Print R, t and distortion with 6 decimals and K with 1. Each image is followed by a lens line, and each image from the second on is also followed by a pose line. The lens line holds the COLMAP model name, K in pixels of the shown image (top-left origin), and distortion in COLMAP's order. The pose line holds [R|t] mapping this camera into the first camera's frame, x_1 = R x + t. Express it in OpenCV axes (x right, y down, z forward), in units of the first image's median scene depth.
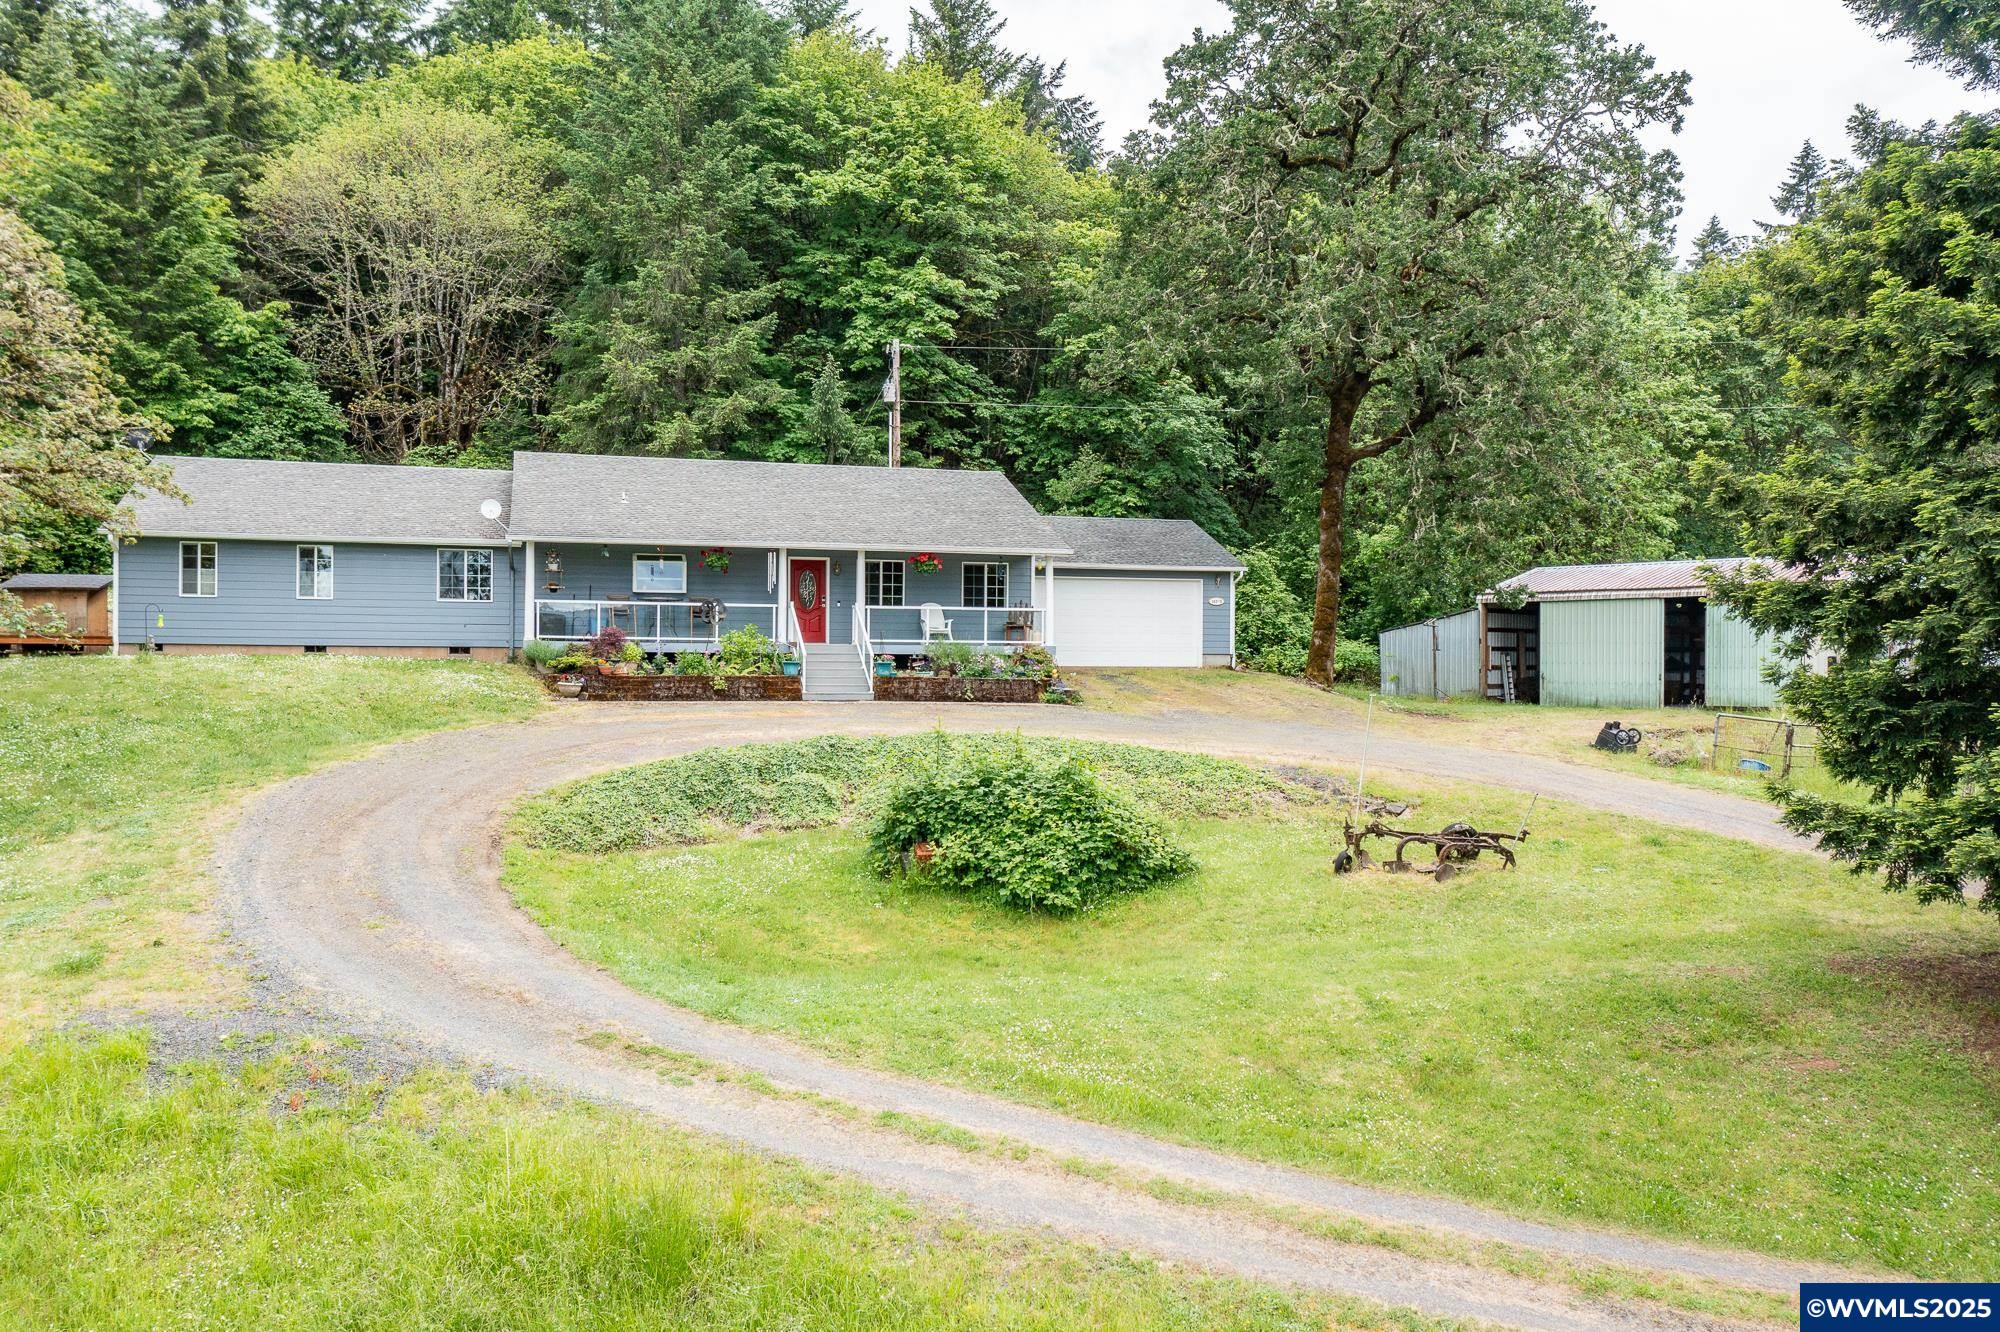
lens RADIAL K [[1592.8, 0, 1001.0], [0, 1592.8, 673.0], [0, 0, 1]] dist [-0.014478, 0.011464]
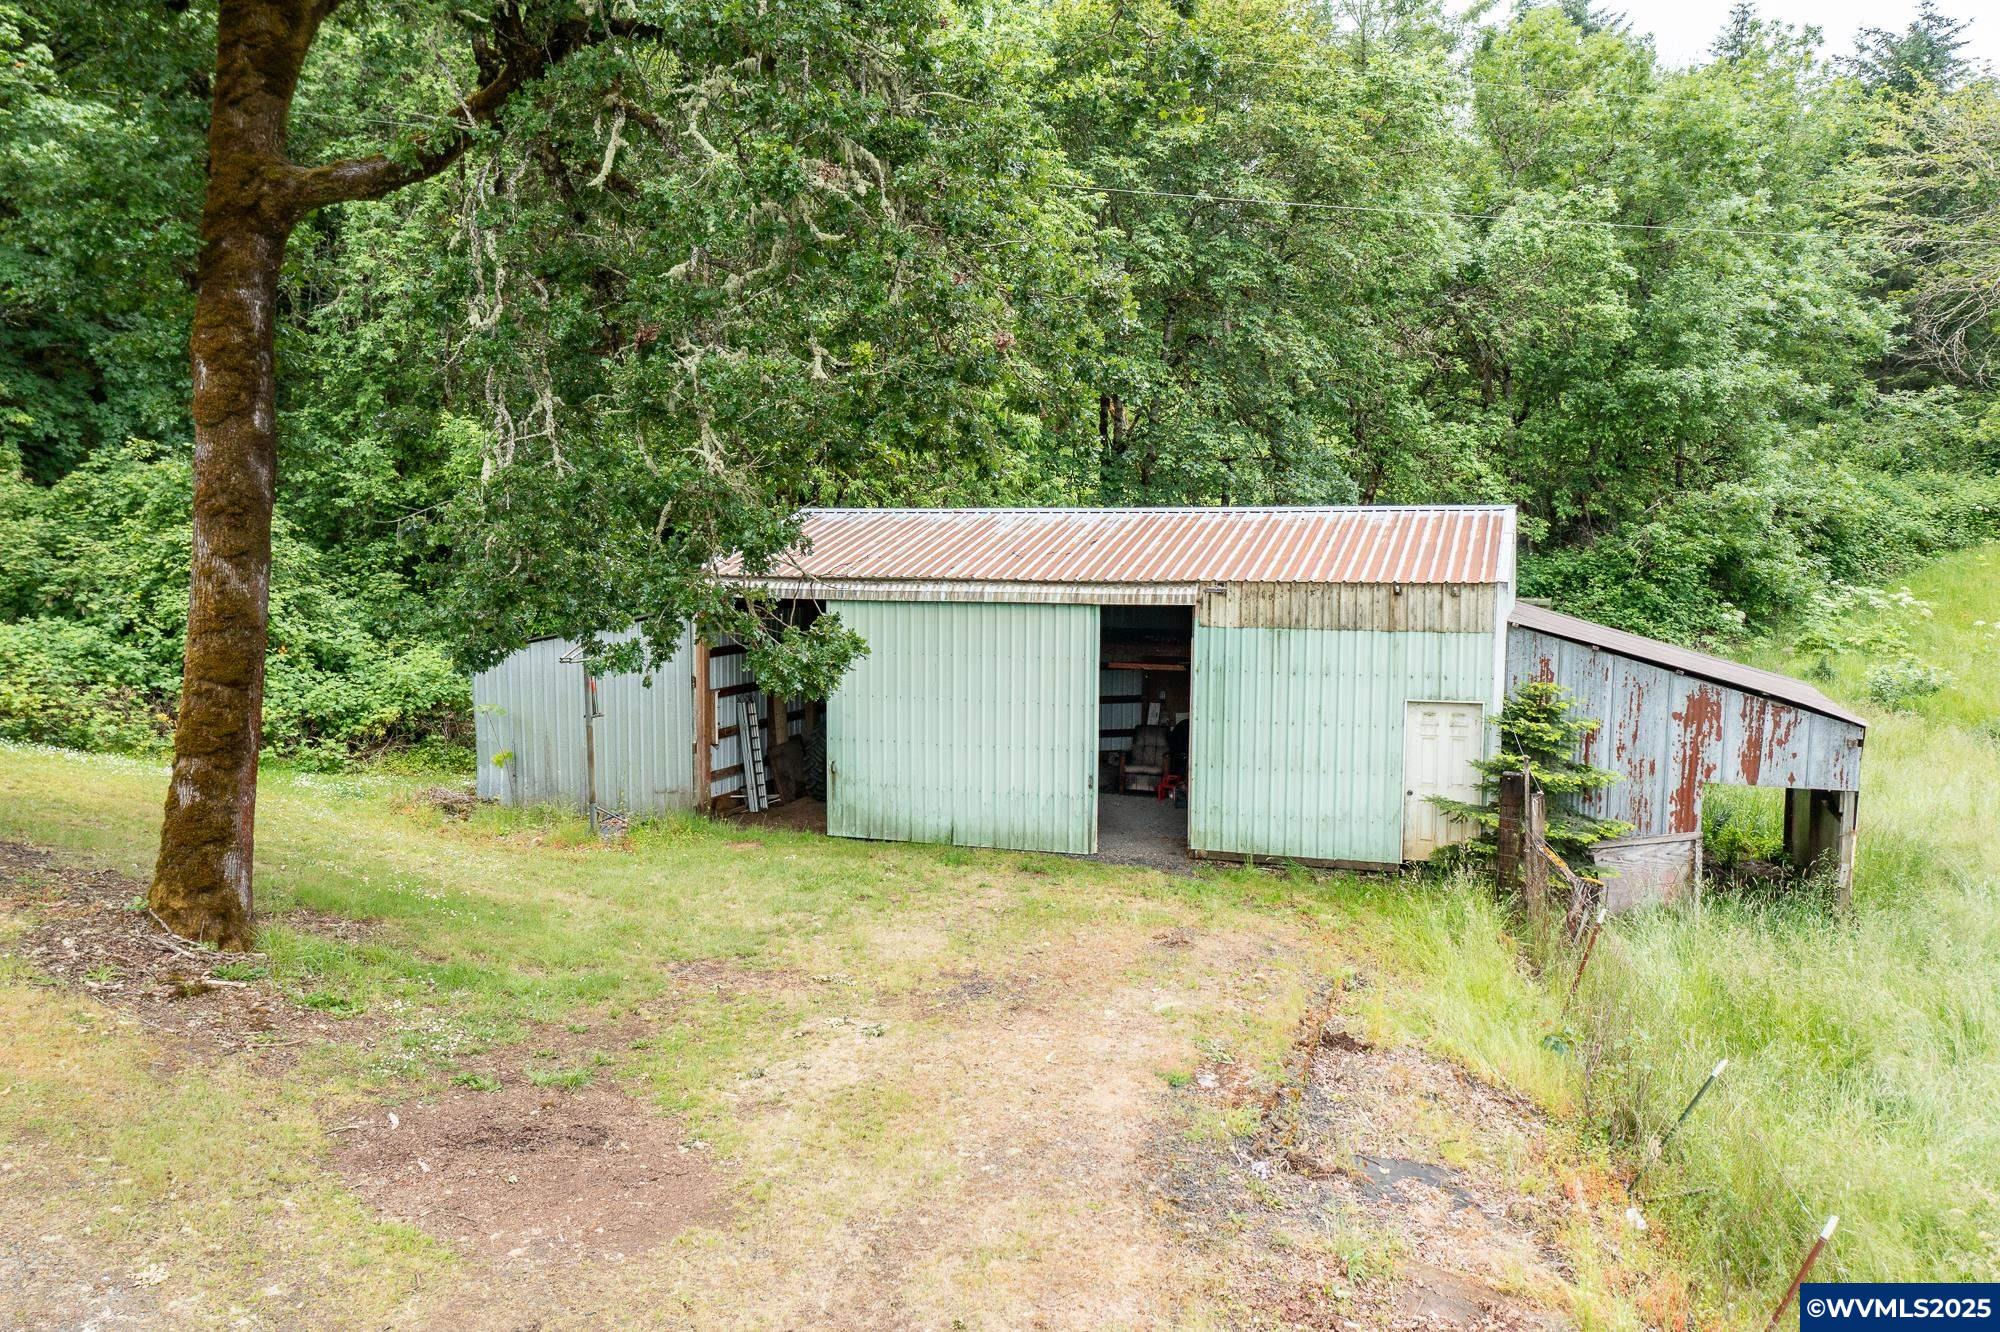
lens RADIAL K [[1592.8, 0, 999.1], [0, 1592.8, 671.7], [0, 0, 1]] dist [-0.014478, 0.011464]
pose [[0.881214, -0.040139, 0.471010, 0.181743], [0.001582, 0.996633, 0.081974, -0.064554], [-0.472715, -0.071491, 0.878311, 0.619406]]
